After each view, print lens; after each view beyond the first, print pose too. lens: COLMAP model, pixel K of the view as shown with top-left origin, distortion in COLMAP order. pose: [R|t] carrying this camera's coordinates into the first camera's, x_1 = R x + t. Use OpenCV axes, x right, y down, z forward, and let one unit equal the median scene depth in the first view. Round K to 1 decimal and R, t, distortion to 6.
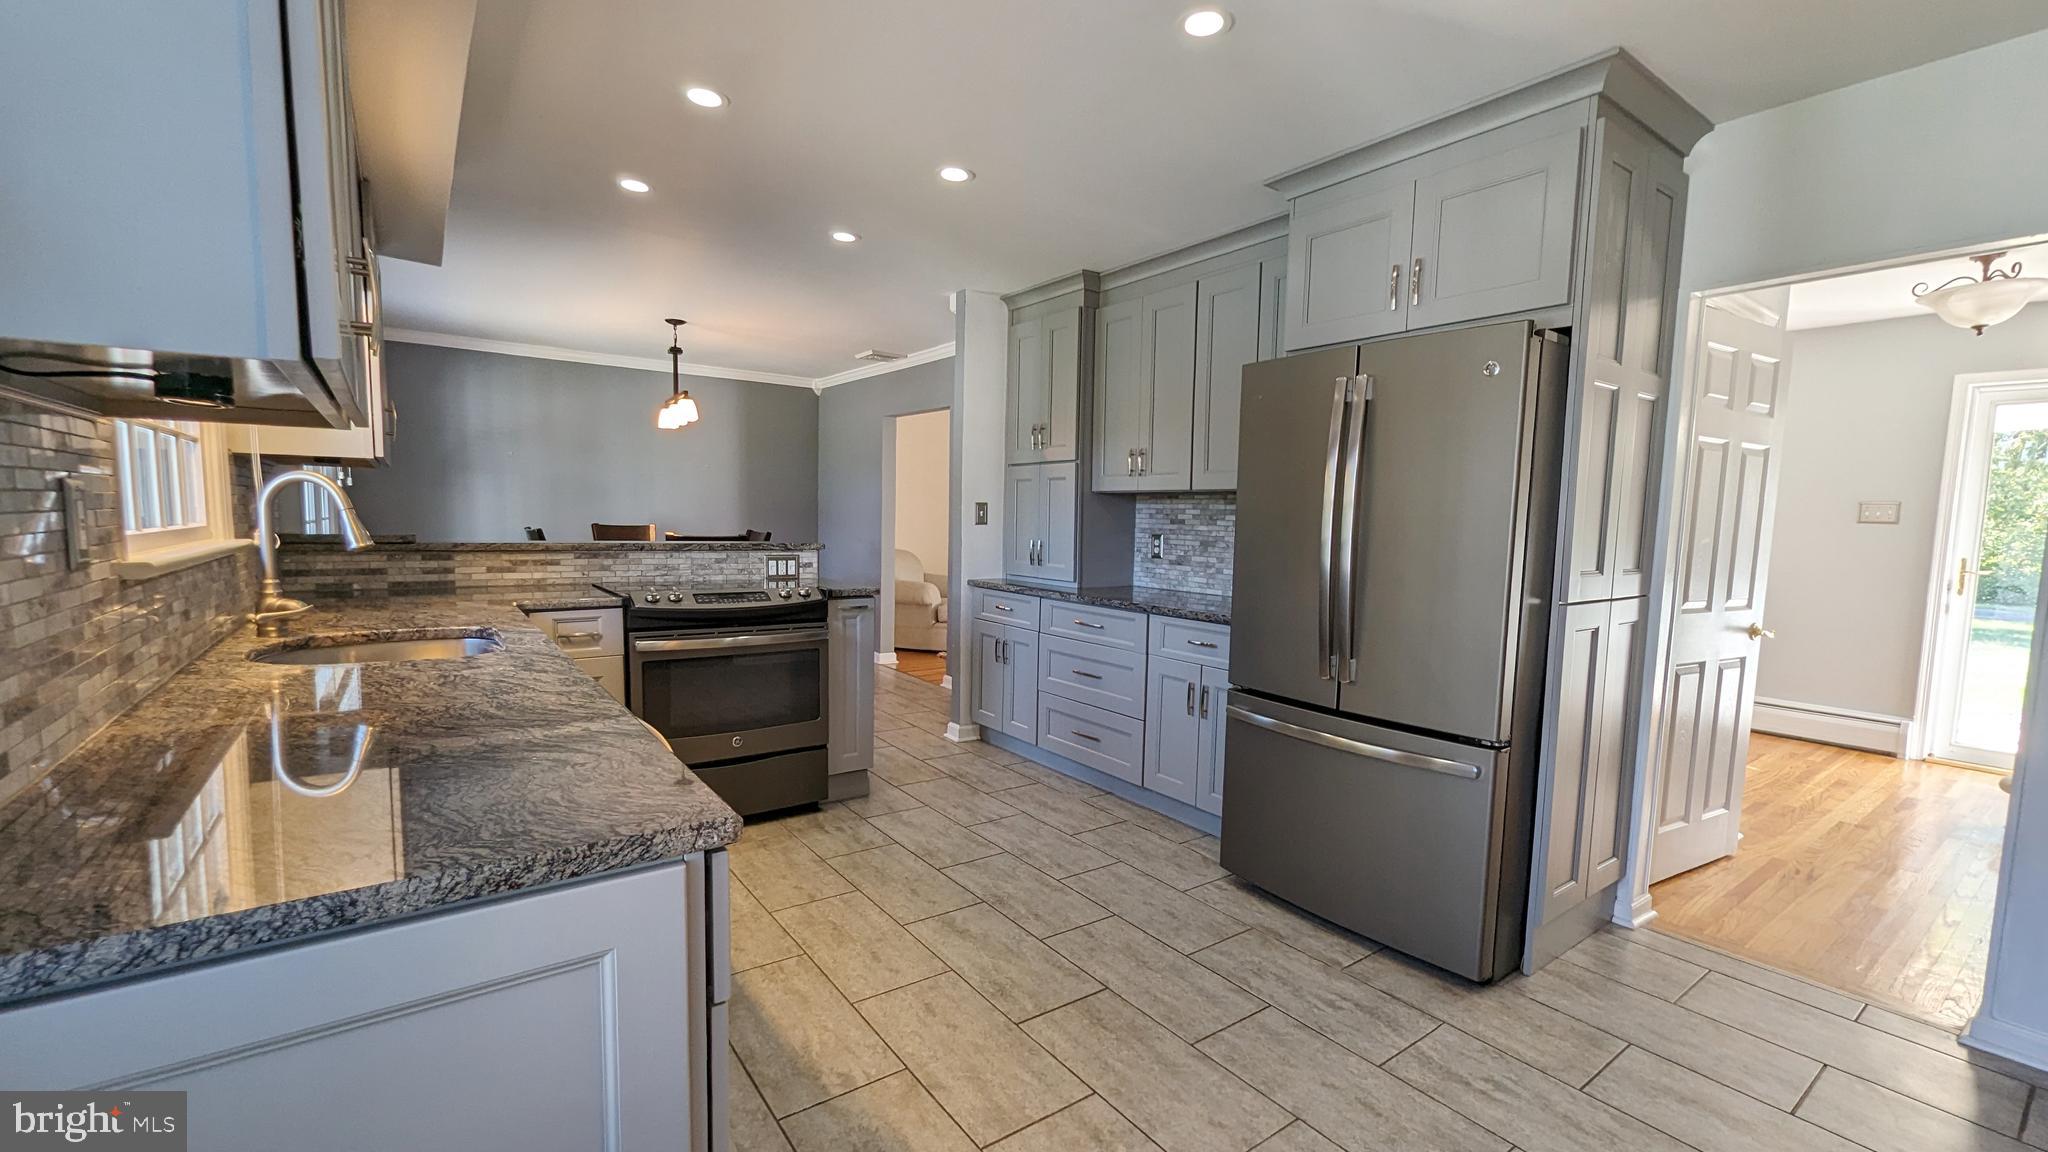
lens RADIAL K [[846.4, 0, 1028.0], [0, 846.4, 591.3], [0, 0, 1]] dist [0.002457, -0.000028]
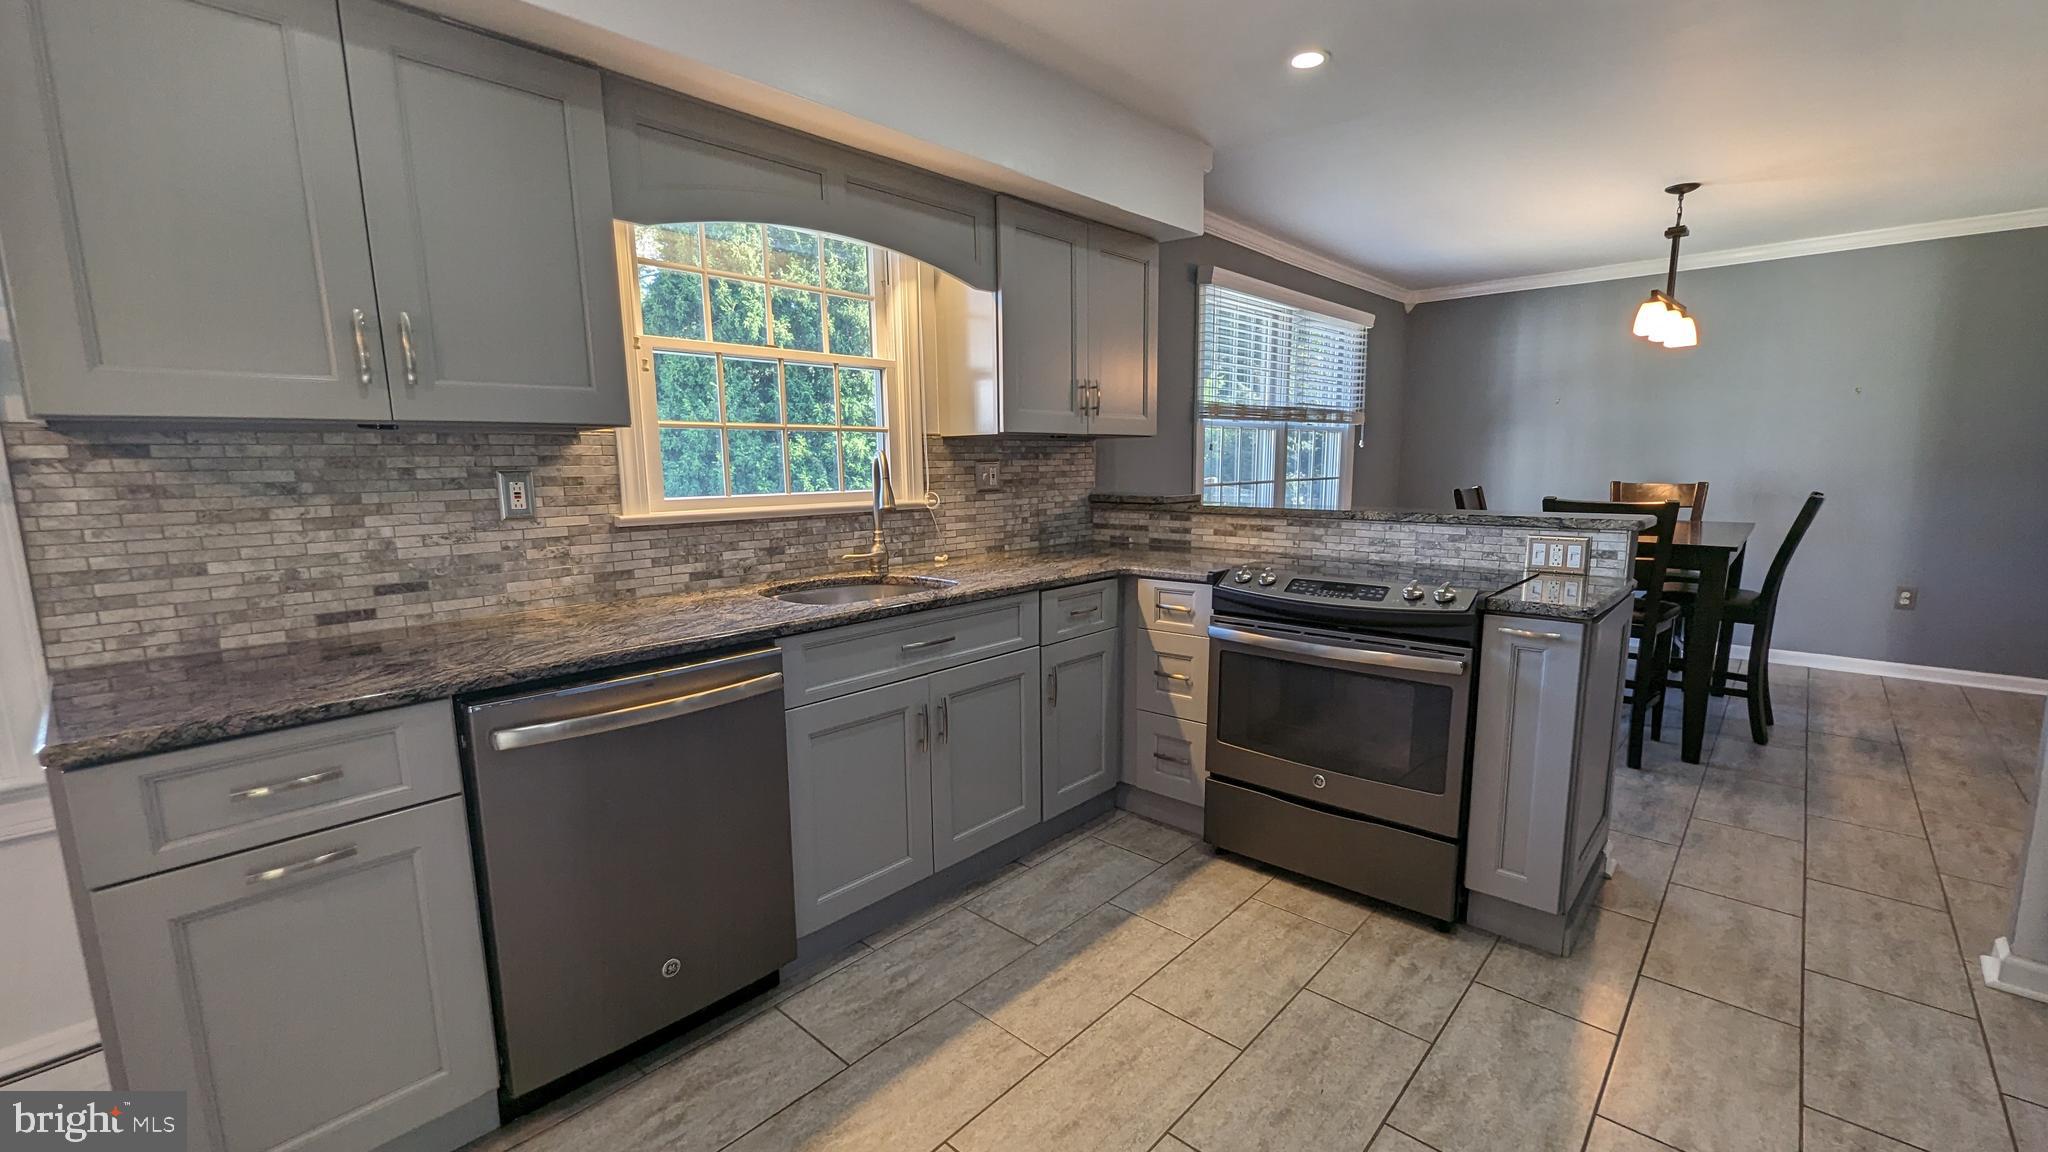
lens RADIAL K [[843.7, 0, 1043.7], [0, 843.7, 595.2], [0, 0, 1]] dist [-0.000180, -0.000544]
pose [[0.205951, 0.131569, -0.969677, 0.301719], [-0.072538, 0.990247, 0.118953, -0.055310], [0.975870, 0.045840, 0.213486, 0.584681]]
